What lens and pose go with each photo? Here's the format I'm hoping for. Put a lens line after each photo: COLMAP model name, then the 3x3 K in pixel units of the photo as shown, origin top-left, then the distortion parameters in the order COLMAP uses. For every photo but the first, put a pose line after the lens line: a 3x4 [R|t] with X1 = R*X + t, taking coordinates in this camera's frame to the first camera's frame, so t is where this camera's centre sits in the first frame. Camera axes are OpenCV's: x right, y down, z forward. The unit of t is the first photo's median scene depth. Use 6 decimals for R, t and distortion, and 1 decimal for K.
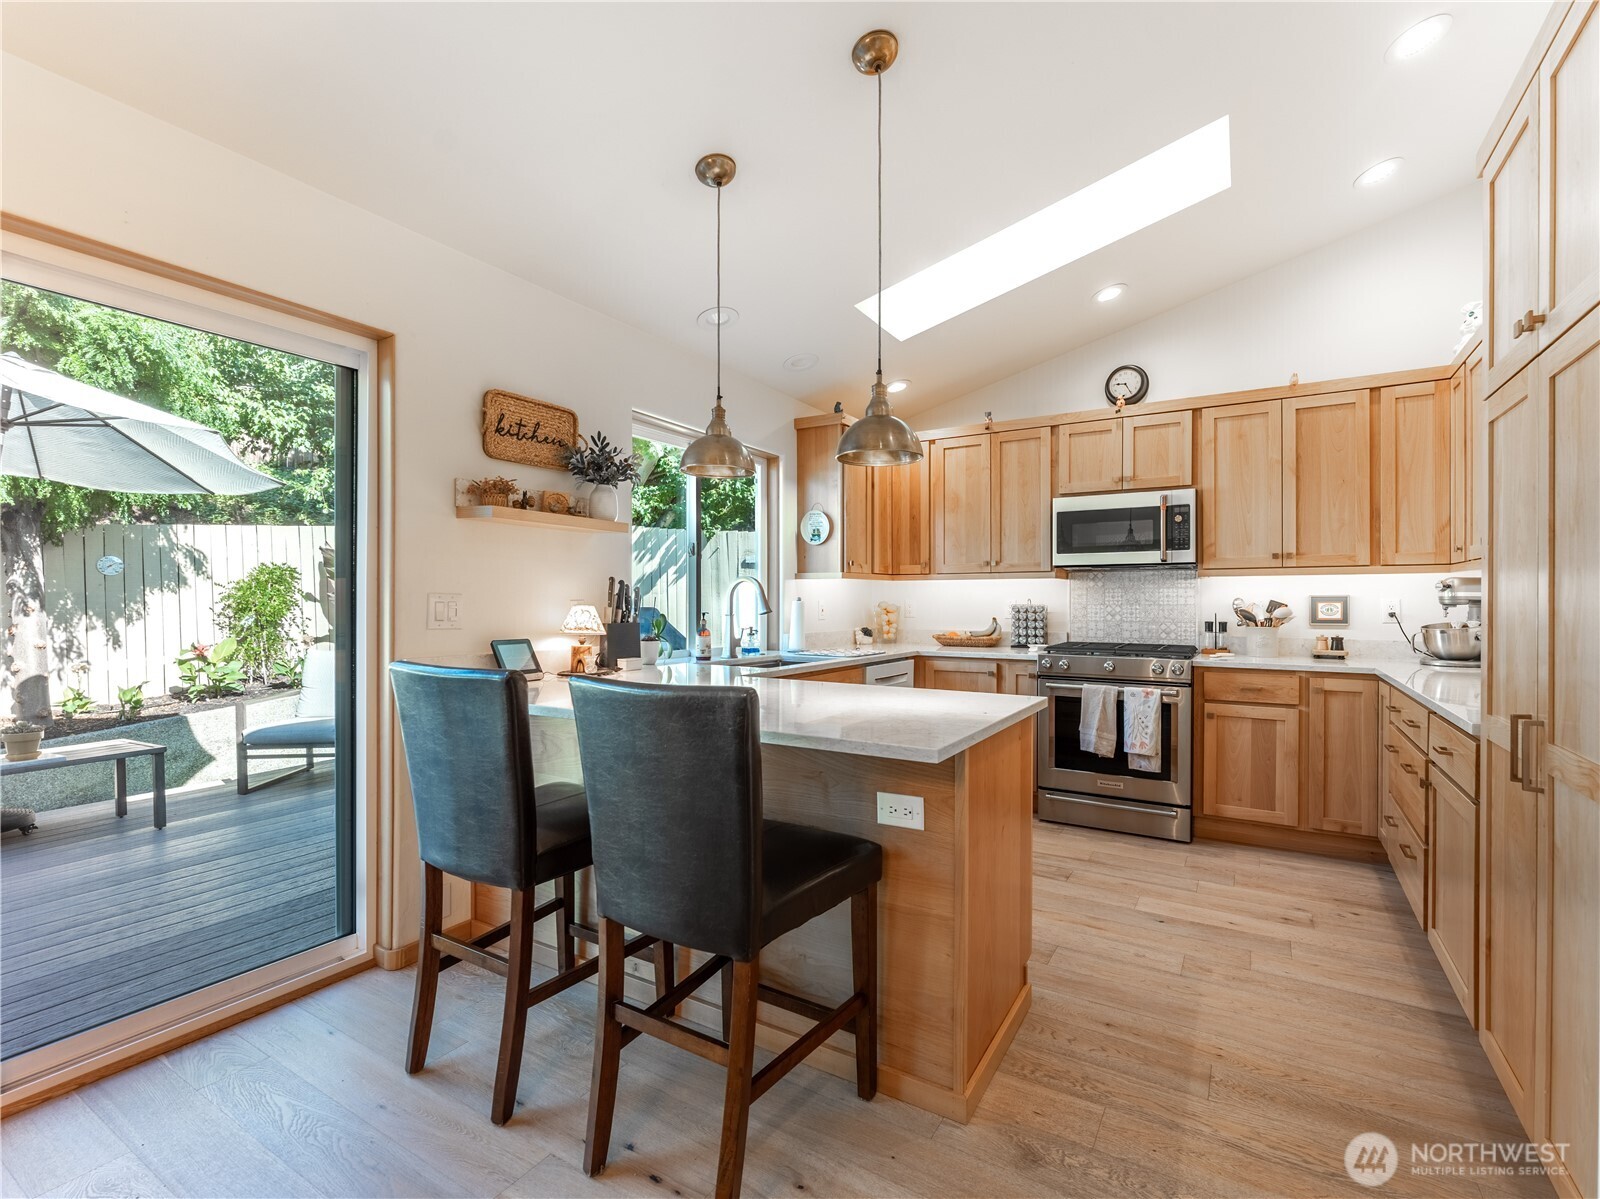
lens RADIAL K [[630.7, 0, 800.0], [0, 630.7, 599.5], [0, 0, 1]] dist [0.001182, -0.000092]
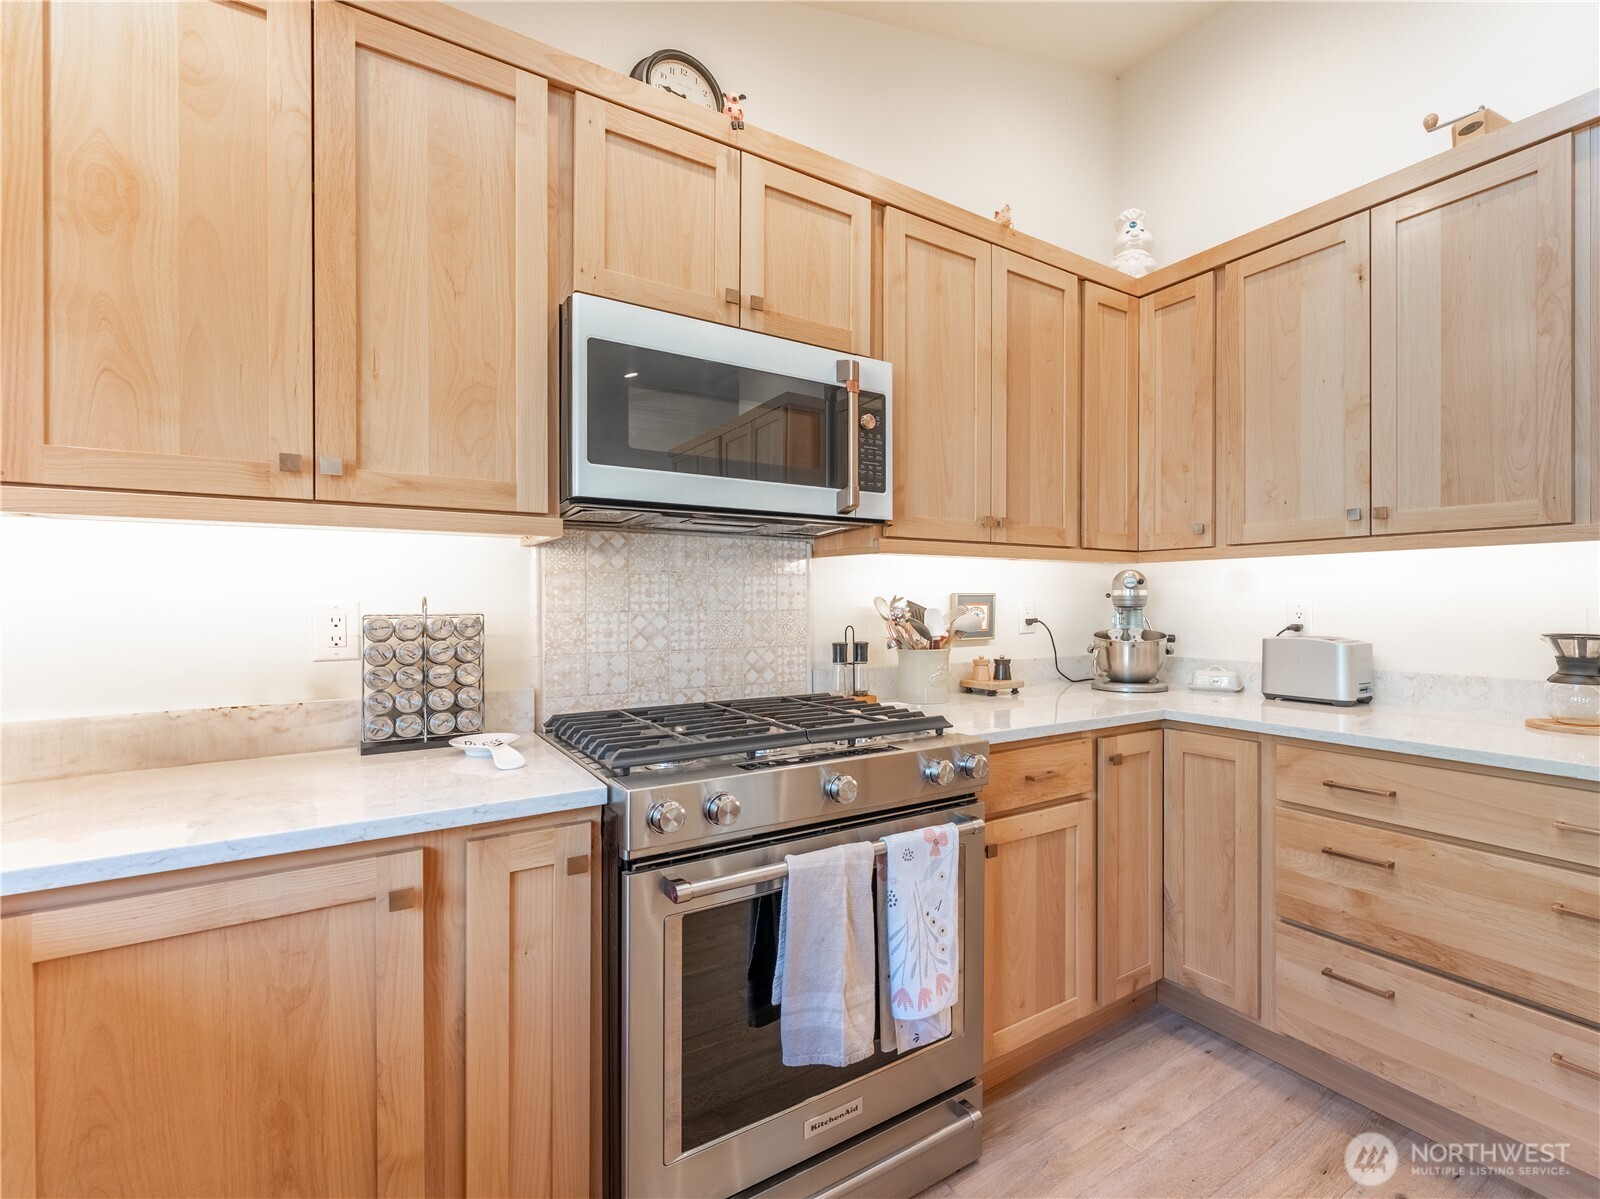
lens RADIAL K [[683.0, 0, 800.0], [0, 683.0, 599.5], [0, 0, 1]] dist [0.000377, 0.000064]
pose [[0.343242, 0.002571, 0.939244, 0.117443], [-0.000082, 0.999996, -0.002707, 0.001299], [-0.939247, 0.000852, 0.343241, 0.848127]]
